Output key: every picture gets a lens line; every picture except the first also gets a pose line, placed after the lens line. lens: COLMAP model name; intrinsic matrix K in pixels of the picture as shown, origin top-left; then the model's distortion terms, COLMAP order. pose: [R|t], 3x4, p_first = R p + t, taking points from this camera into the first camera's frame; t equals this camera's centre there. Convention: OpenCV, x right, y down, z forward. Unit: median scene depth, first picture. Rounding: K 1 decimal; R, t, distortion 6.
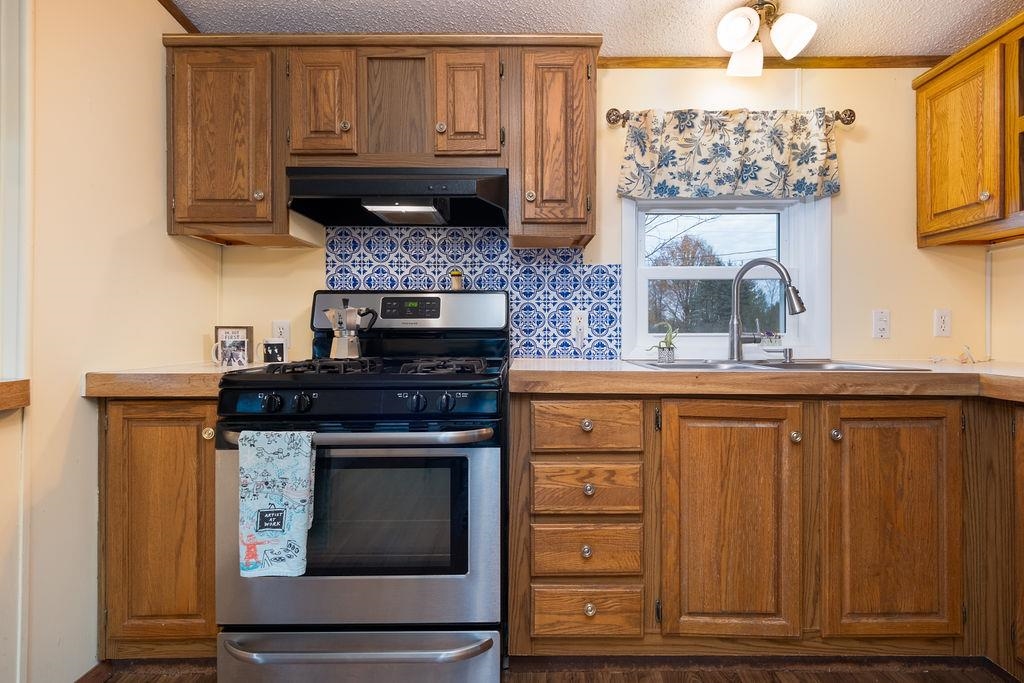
lens RADIAL K [[502.9, 0, 516.8], [0, 502.9, 334.7], [0, 0, 1]] dist [-0.001261, -0.002133]
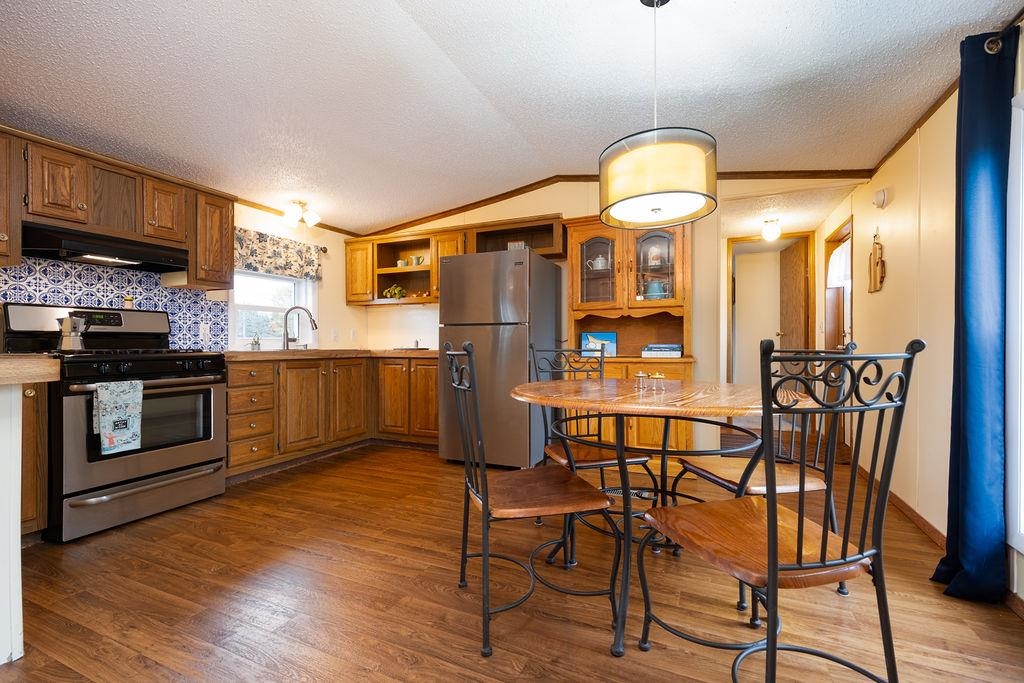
lens RADIAL K [[439.6, 0, 517.4], [0, 439.6, 344.4], [0, 0, 1]] dist [0.002868, 0.000099]
pose [[0.417206, -0.001335, 0.908811, -0.908136], [0.006175, 0.999980, -0.001366, 0.036705], [-0.908791, 0.006181, 0.417206, -0.755867]]
